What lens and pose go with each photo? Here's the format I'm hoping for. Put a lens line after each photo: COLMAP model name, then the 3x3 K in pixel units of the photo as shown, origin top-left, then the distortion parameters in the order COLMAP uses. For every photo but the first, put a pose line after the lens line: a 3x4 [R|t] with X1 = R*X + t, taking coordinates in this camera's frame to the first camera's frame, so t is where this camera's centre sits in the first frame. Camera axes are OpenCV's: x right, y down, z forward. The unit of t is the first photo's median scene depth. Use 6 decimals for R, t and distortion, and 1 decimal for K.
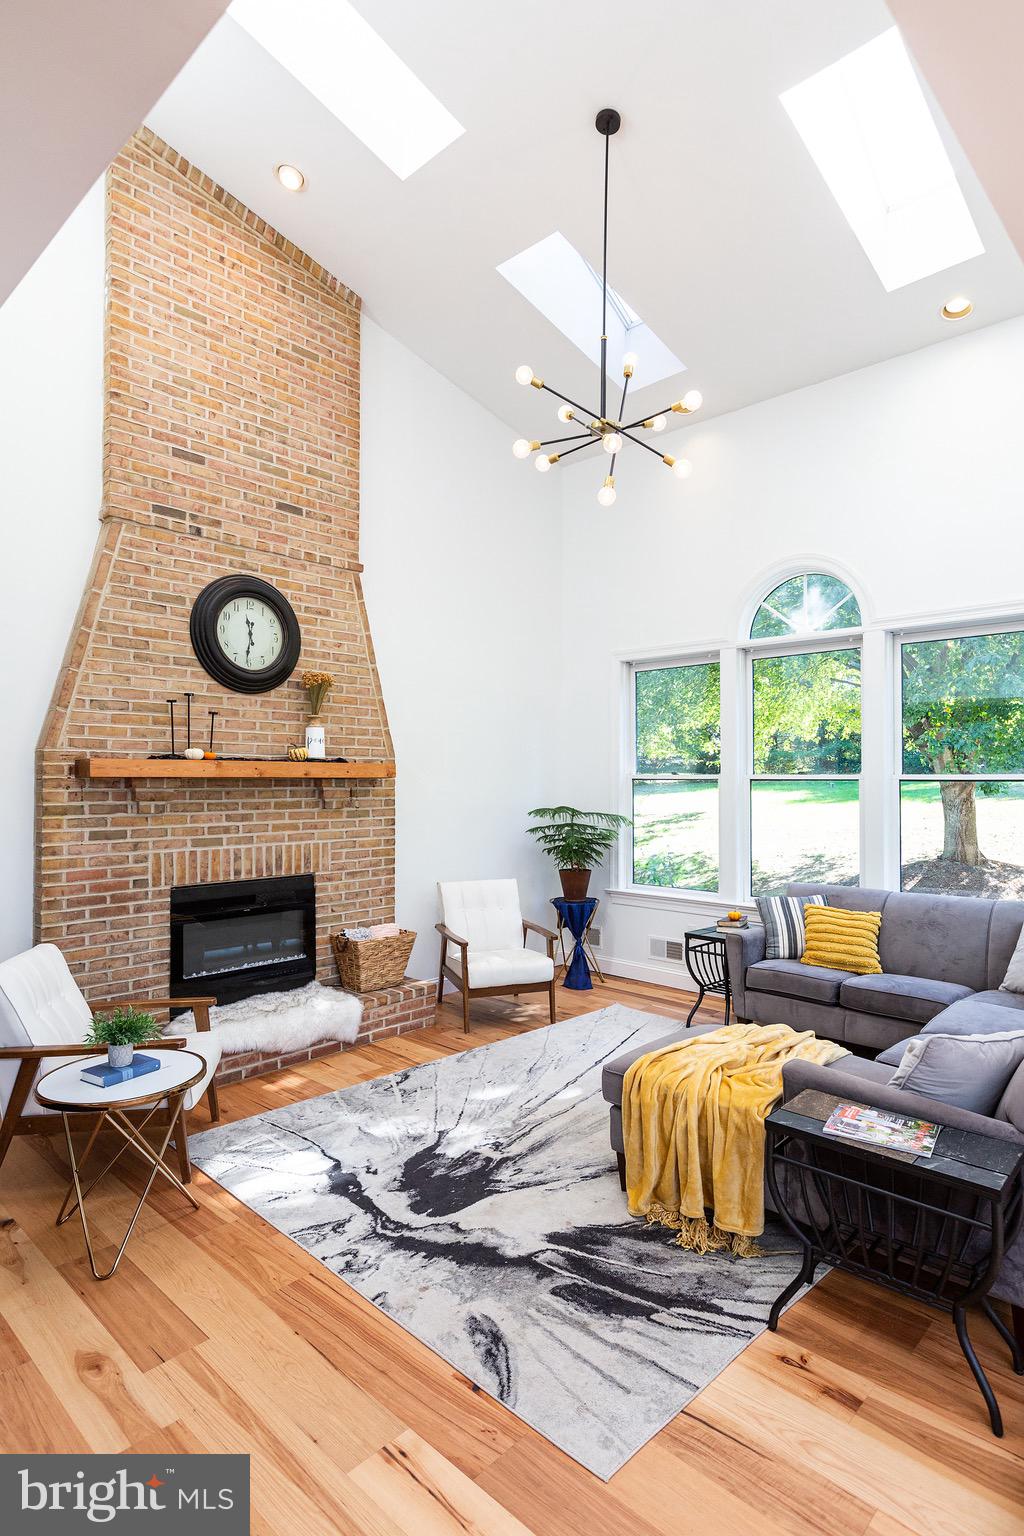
lens RADIAL K [[820.1, 0, 512.9], [0, 820.1, 769.0], [0, 0, 1]] dist [0.007738, 0.000927]
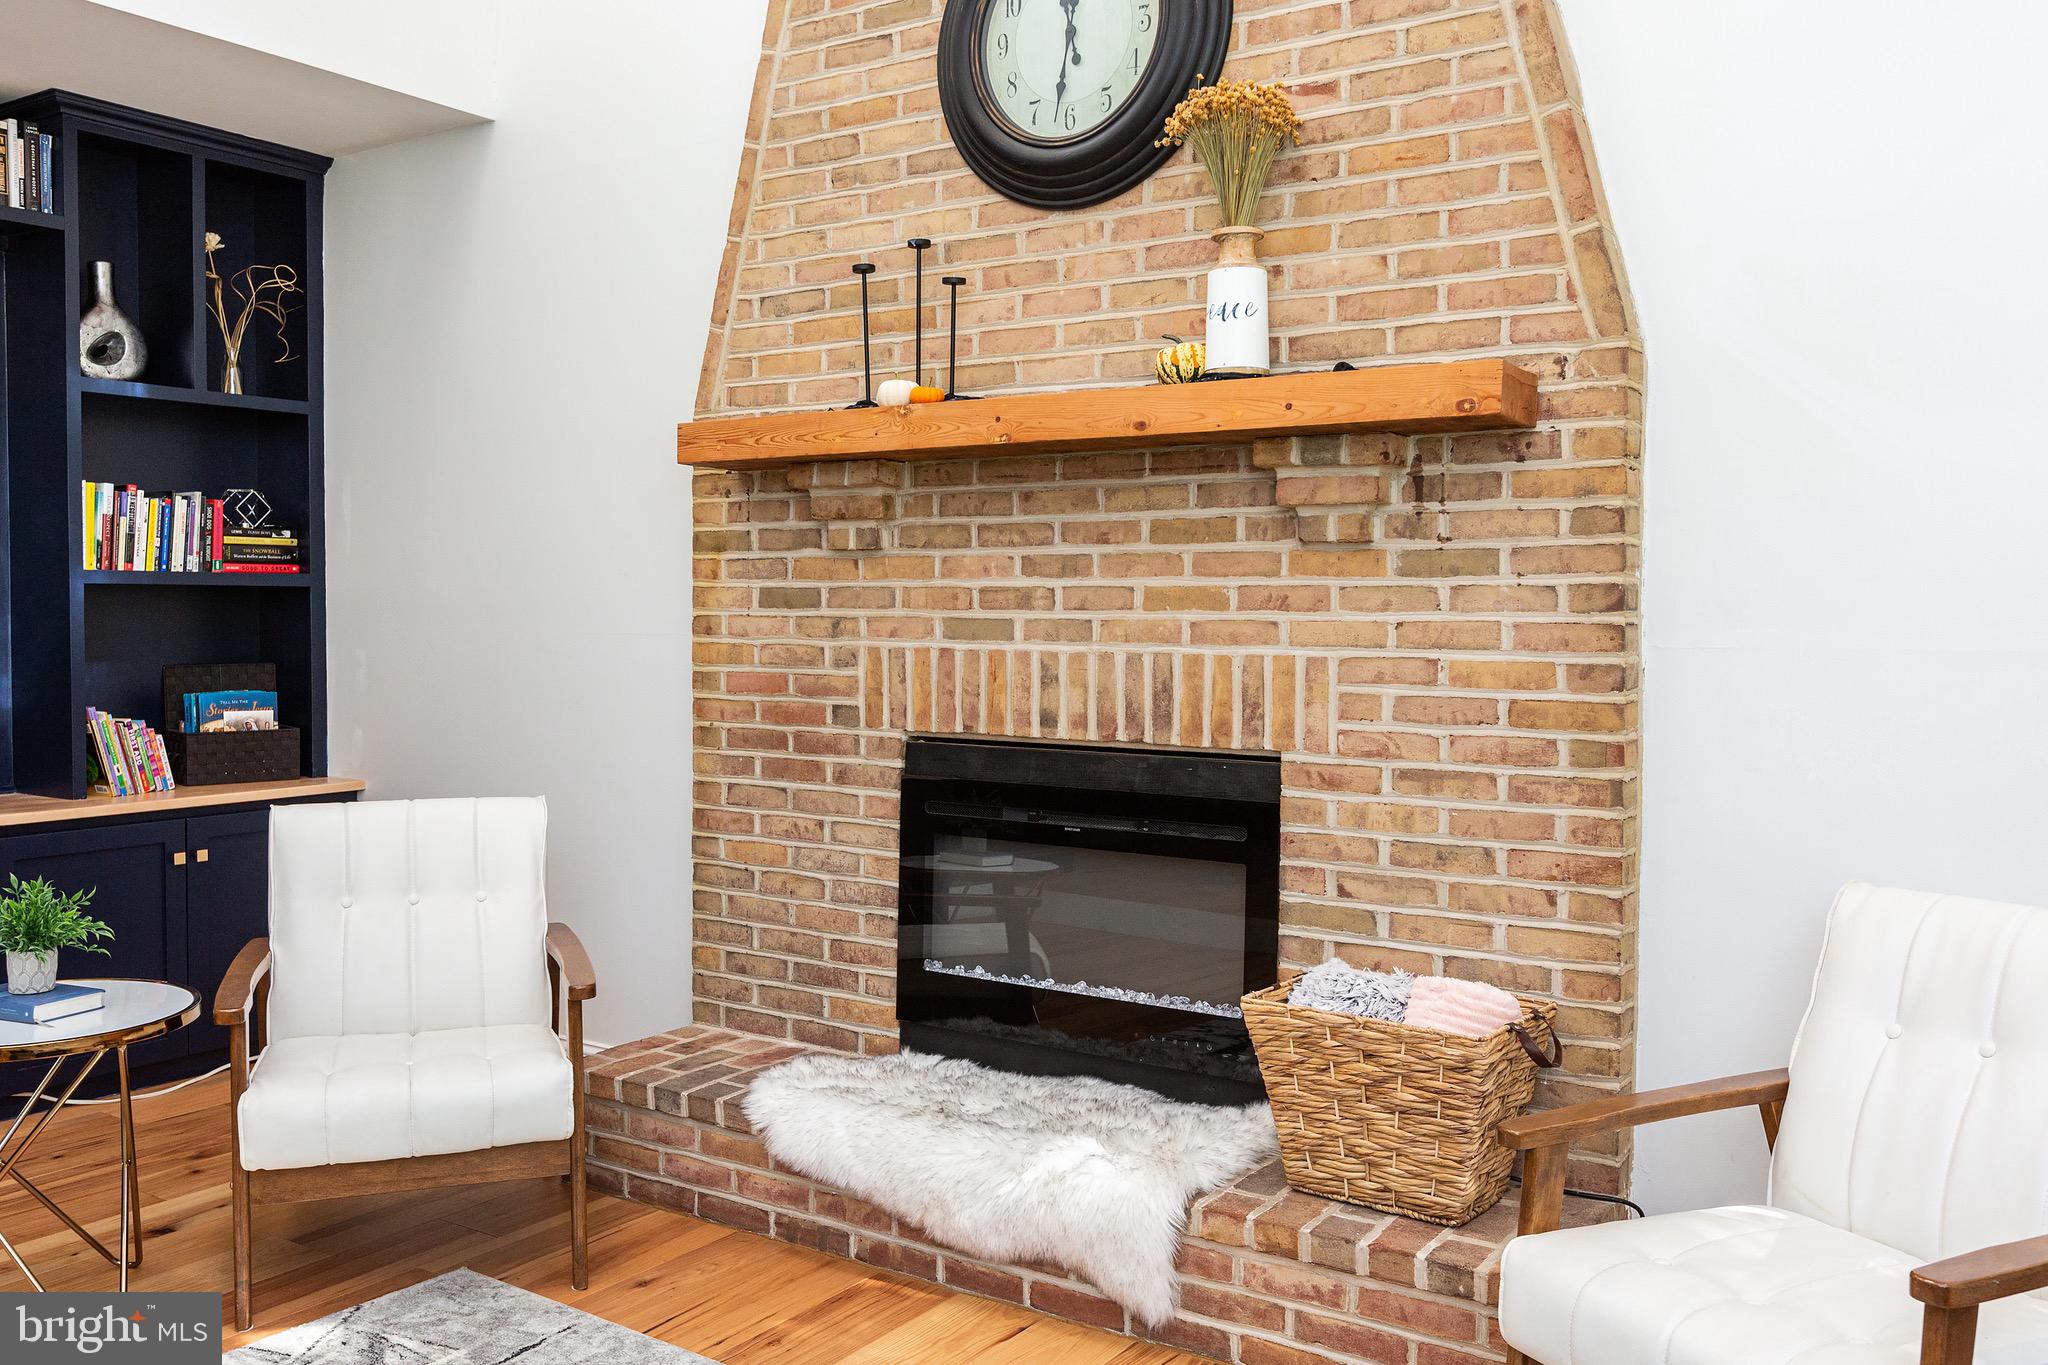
lens RADIAL K [[1681.9, 0, 1024.5], [0, 1681.9, 677.1], [0, 0, 1]] dist [0.002775, -0.001079]
pose [[0.178229, 0.027039, -0.983617, 0.386736], [-0.000835, 0.999626, 0.027327, 0.088895], [0.983989, -0.004049, 0.178185, 0.869857]]
